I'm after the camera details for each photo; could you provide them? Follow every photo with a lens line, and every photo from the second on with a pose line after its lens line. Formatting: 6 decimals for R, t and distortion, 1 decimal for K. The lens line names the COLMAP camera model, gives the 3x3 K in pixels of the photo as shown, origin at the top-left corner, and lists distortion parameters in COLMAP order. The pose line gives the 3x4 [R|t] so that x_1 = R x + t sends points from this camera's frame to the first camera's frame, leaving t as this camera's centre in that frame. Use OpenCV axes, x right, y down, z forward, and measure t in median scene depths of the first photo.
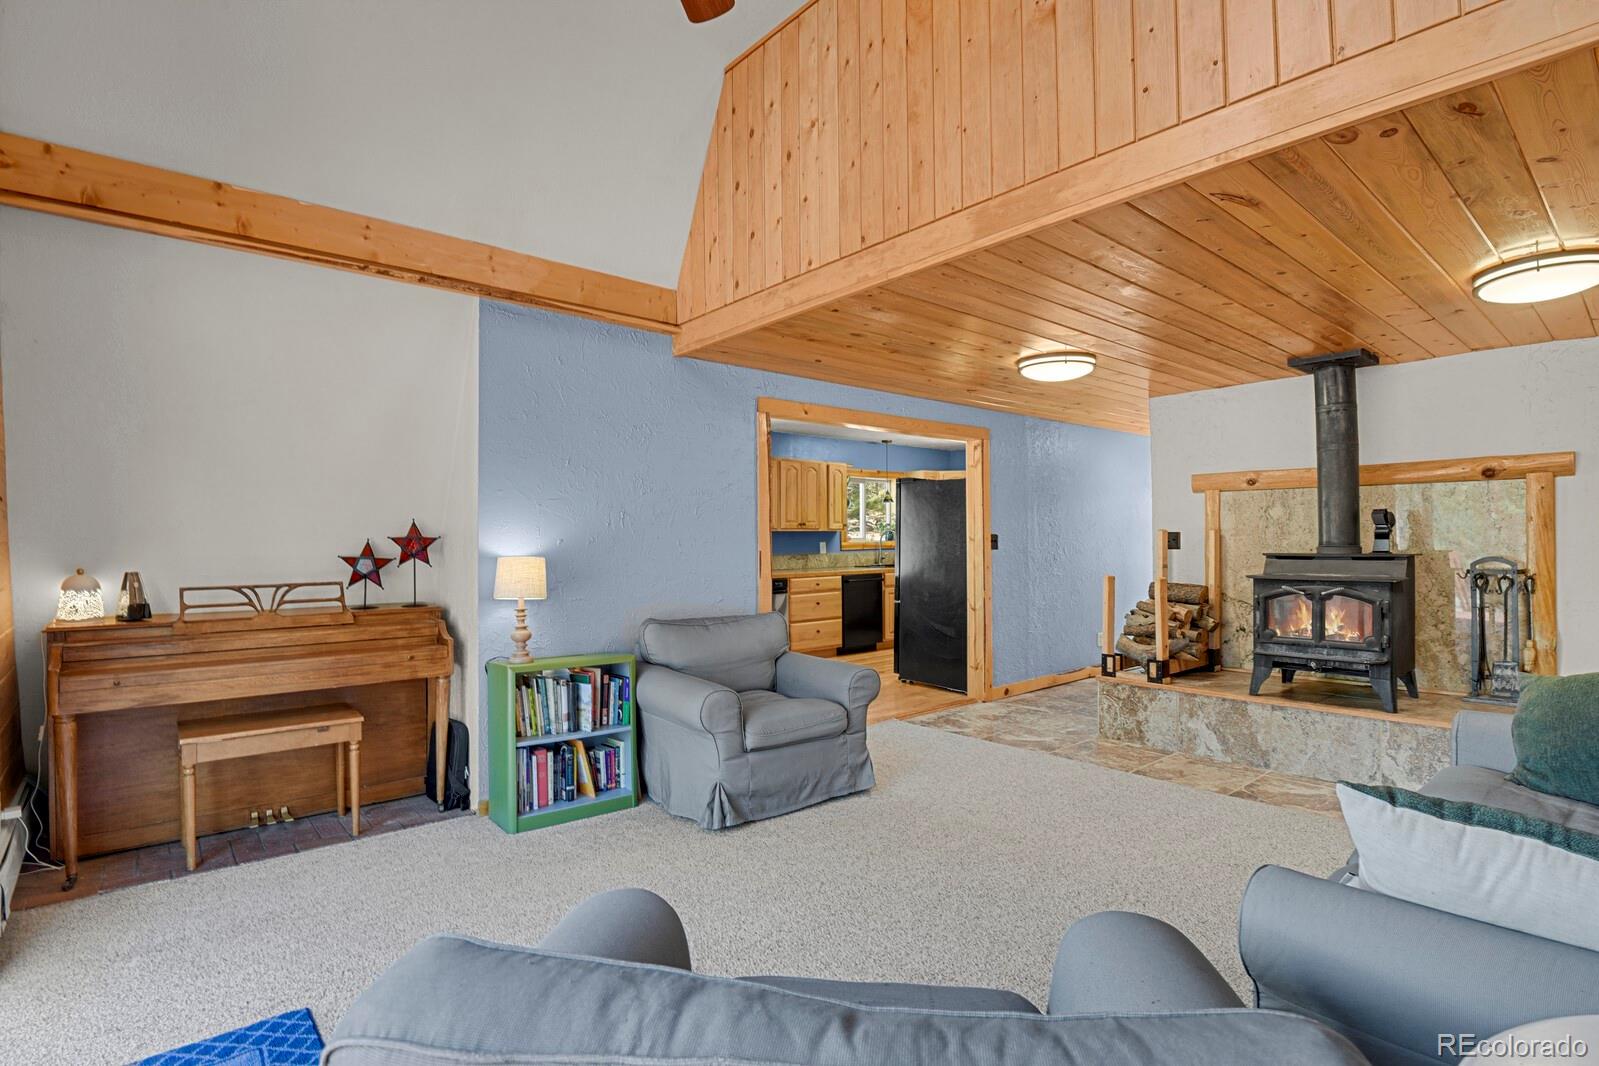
lens RADIAL K [[783.9, 0, 812.5], [0, 783.9, 533.8], [0, 0, 1]] dist [-0.025602, -0.001641]
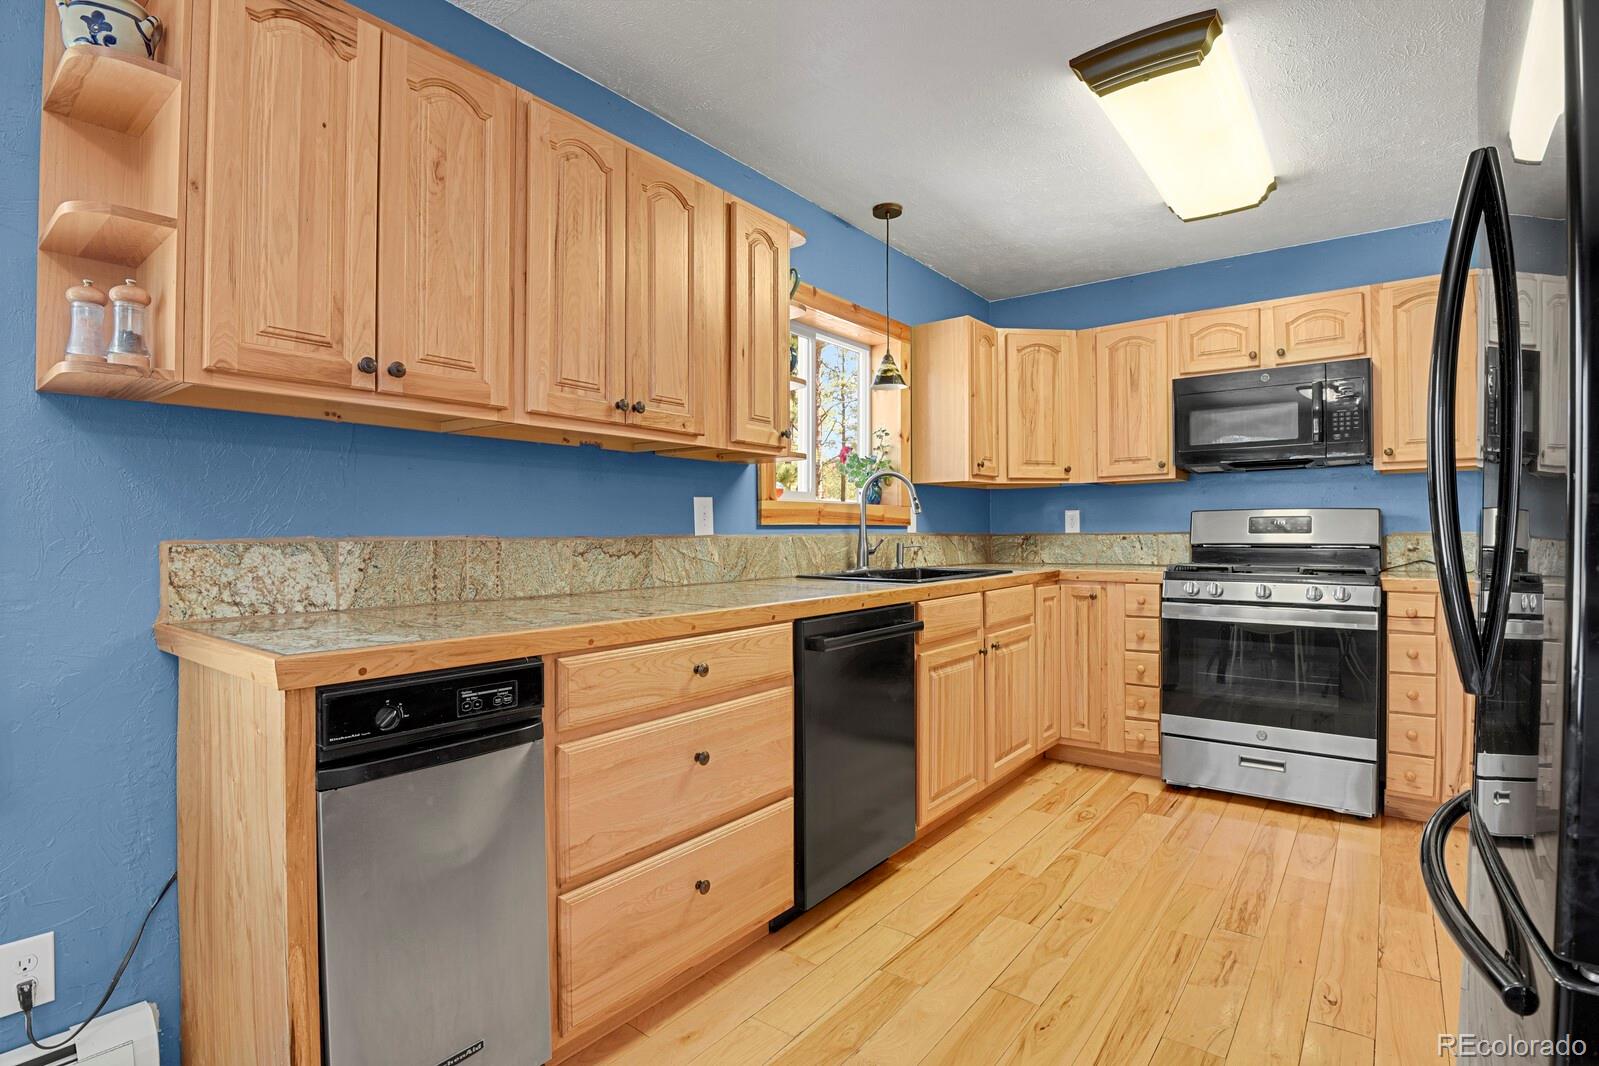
lens RADIAL K [[783.9, 0, 805.1], [0, 783.9, 533.5], [0, 0, 1]] dist [-0.025602, -0.001641]
pose [[0.981479, 0.005624, 0.191486, -0.005824], [-0.005813, 0.999983, 0.000426, 0.025398], [-0.191481, -0.001531, 0.981495, 0.740389]]
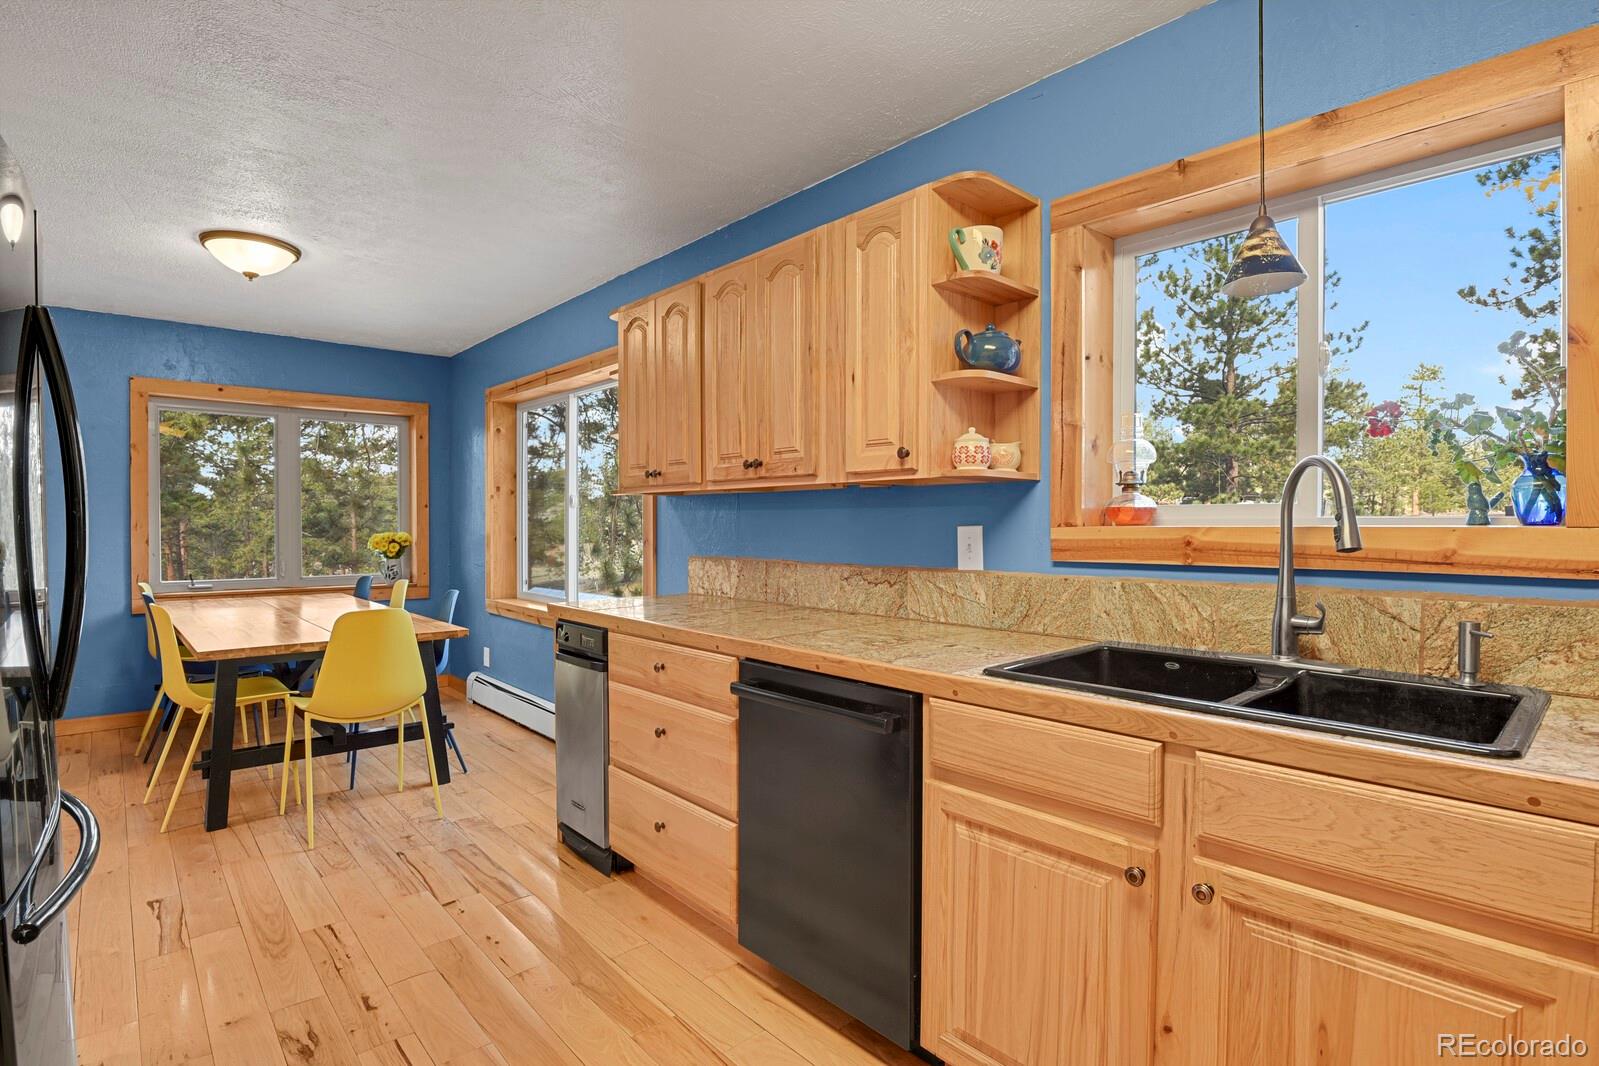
lens RADIAL K [[783.9, 0, 809.5], [0, 783.9, 536.8], [0, 0, 1]] dist [-0.025602, -0.001641]
pose [[0.015822, 0.026818, -0.999515, 0.279278], [0.002631, 0.999636, 0.026863, 0.007812], [0.999871, -0.003055, 0.015745, 0.991362]]
